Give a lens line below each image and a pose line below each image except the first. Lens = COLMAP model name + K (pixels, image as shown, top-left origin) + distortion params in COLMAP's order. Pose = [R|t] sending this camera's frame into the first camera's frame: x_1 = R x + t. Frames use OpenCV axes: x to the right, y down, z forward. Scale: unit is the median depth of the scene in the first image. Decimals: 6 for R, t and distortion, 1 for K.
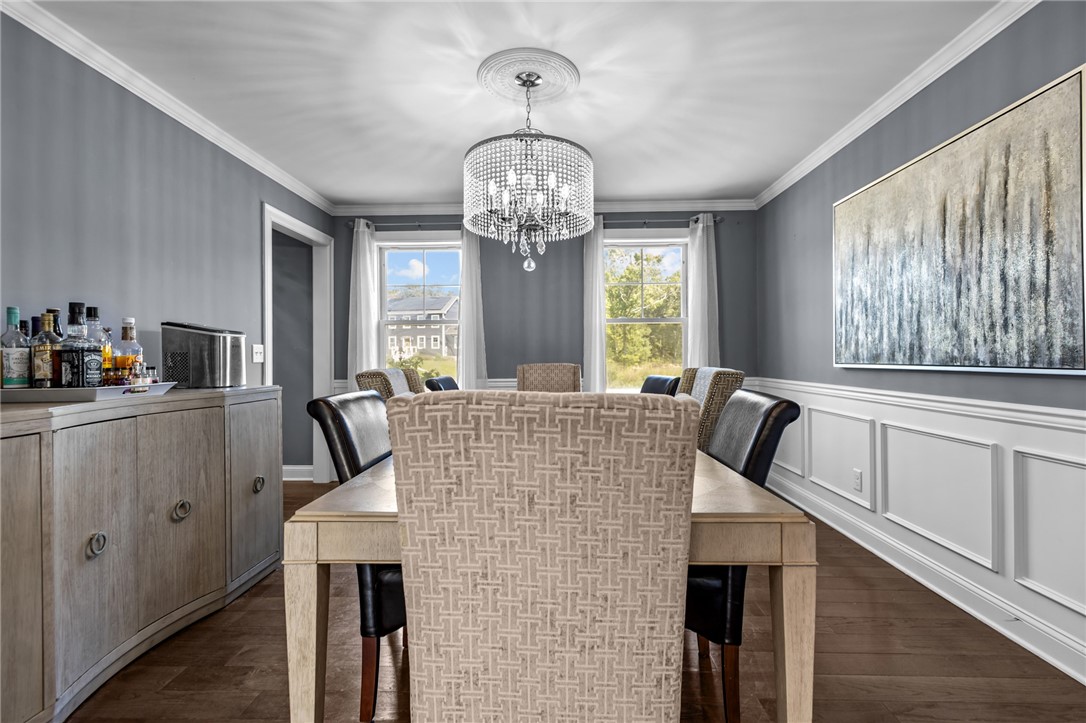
lens RADIAL K [[508.1, 0, 545.3], [0, 508.1, 357.3], [0, 0, 1]] dist [0.009284, -0.004067]
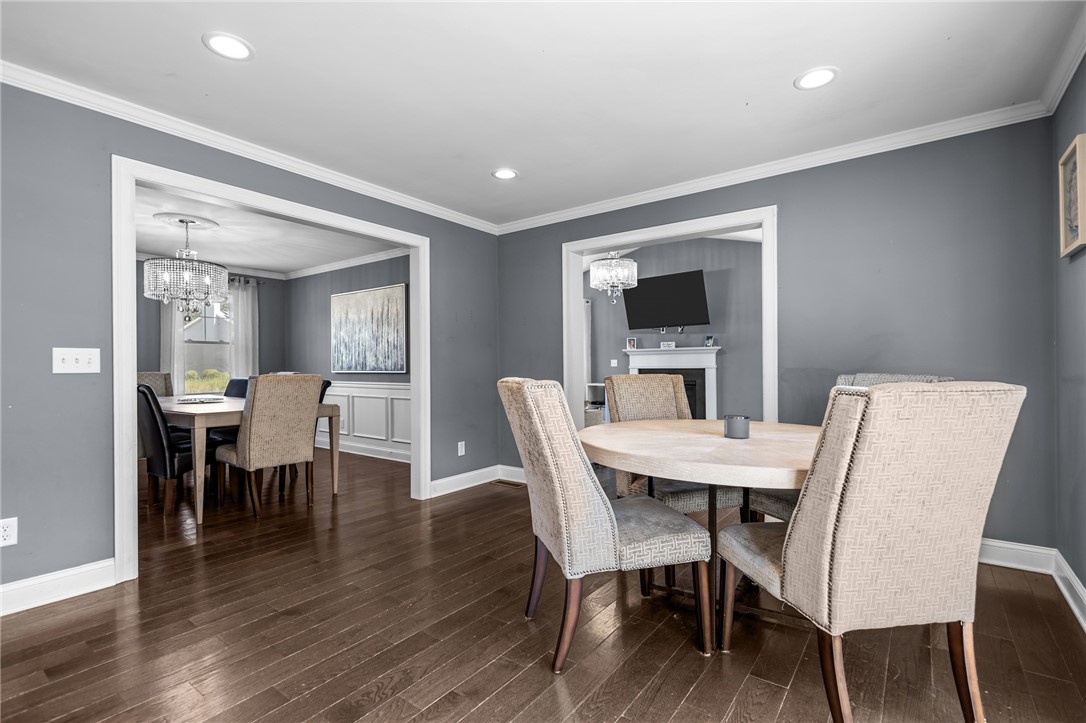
lens RADIAL K [[508.1, 0, 543.6], [0, 508.1, 365.7], [0, 0, 1]] dist [0.009284, -0.004067]
pose [[0.584681, 0.002521, 0.811260, -0.801681], [0.001942, 0.999988, -0.004507, 0.003393], [-0.811261, 0.004210, 0.584669, -1.200756]]
